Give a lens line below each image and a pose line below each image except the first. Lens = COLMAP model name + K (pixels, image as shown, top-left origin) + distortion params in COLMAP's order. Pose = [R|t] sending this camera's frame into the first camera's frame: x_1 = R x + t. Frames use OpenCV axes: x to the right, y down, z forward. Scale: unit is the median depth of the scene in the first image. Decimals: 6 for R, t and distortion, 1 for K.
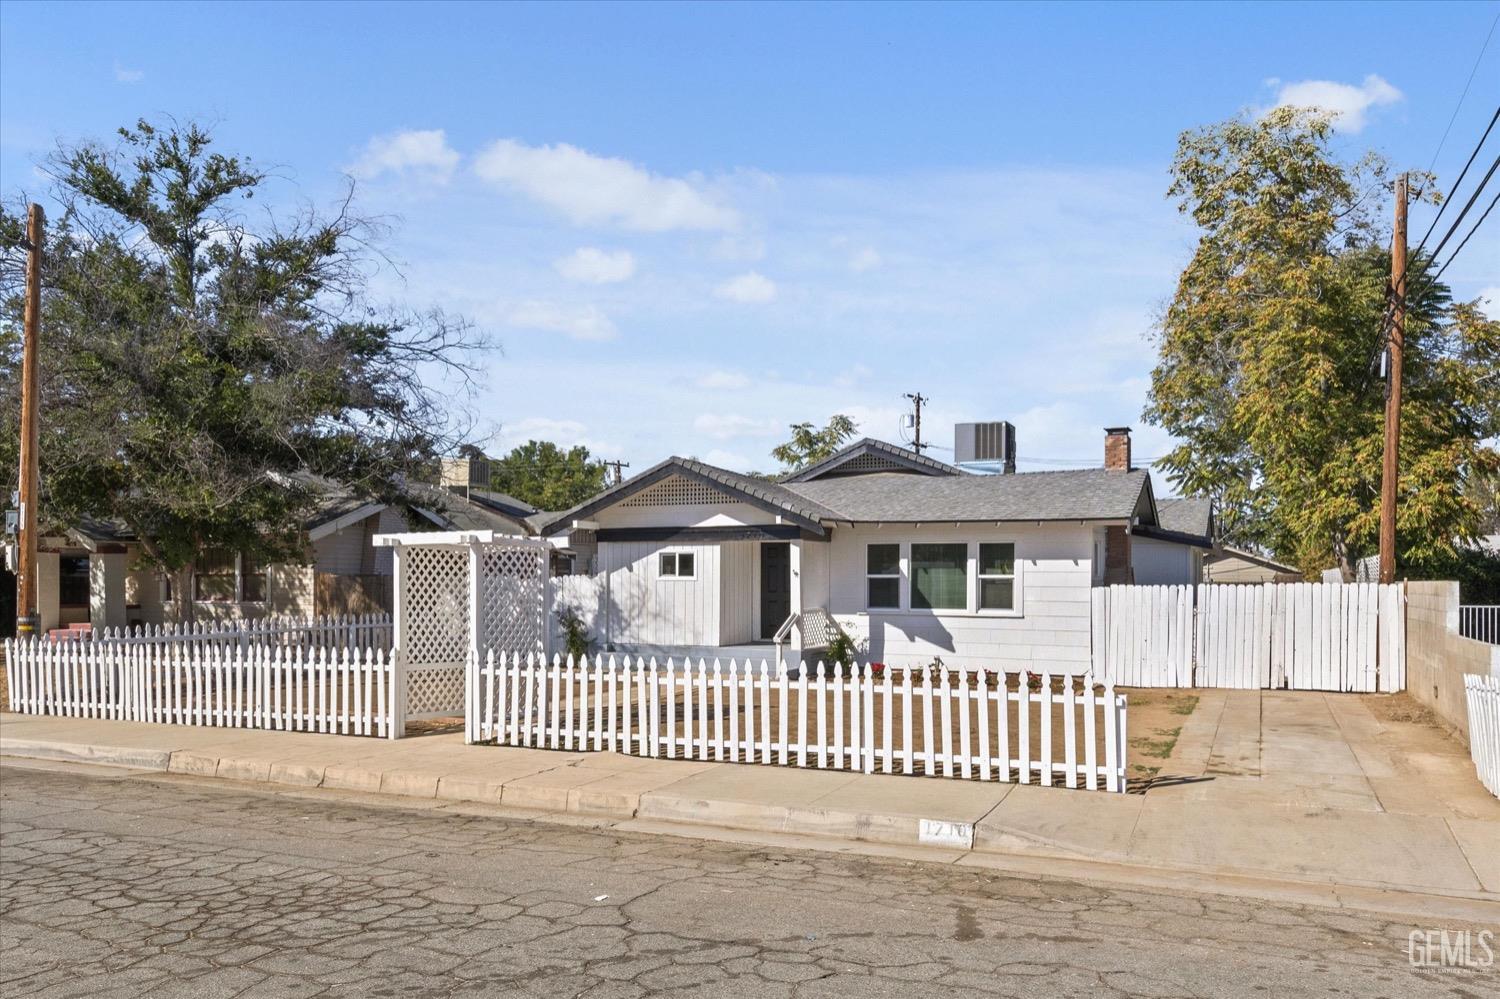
lens RADIAL K [[1009.1, 0, 747.6], [0, 1009.1, 482.0], [0, 0, 1]] dist [-0.003678, 0.037202]
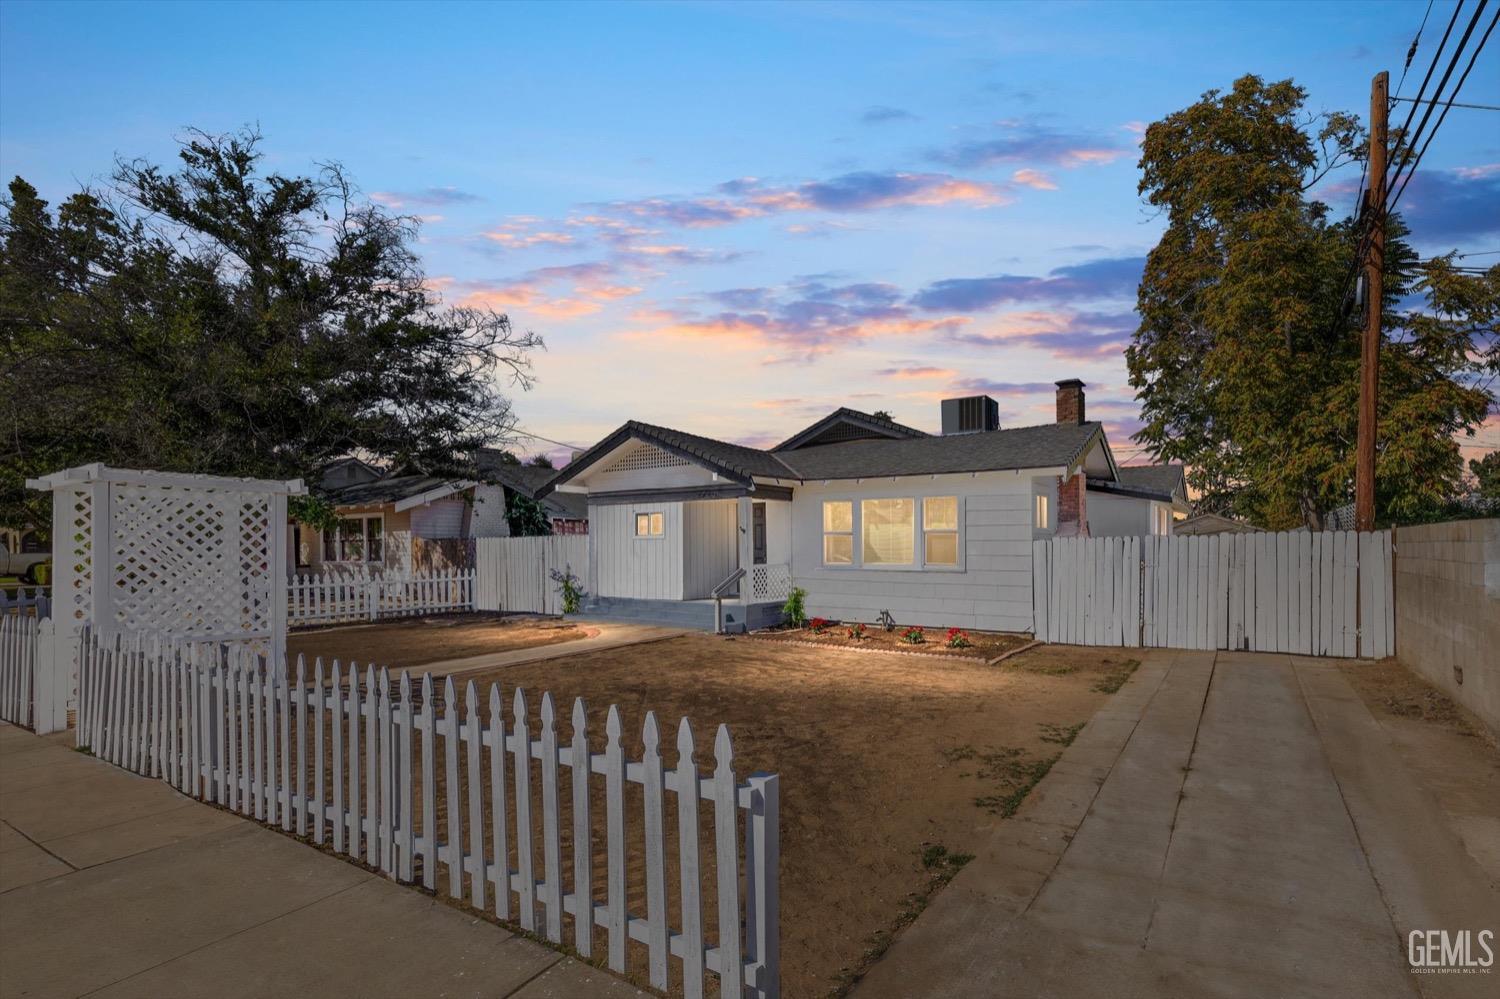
lens RADIAL K [[758.6, 0, 750.1], [0, 758.6, 491.0], [0, 0, 1]] dist [0.018463, -0.000099]
pose [[0.995172, -0.015351, -0.096943, 0.137046], [0.018121, 0.999451, 0.027751, 0.030850], [0.096463, -0.029374, 0.994903, 0.242464]]
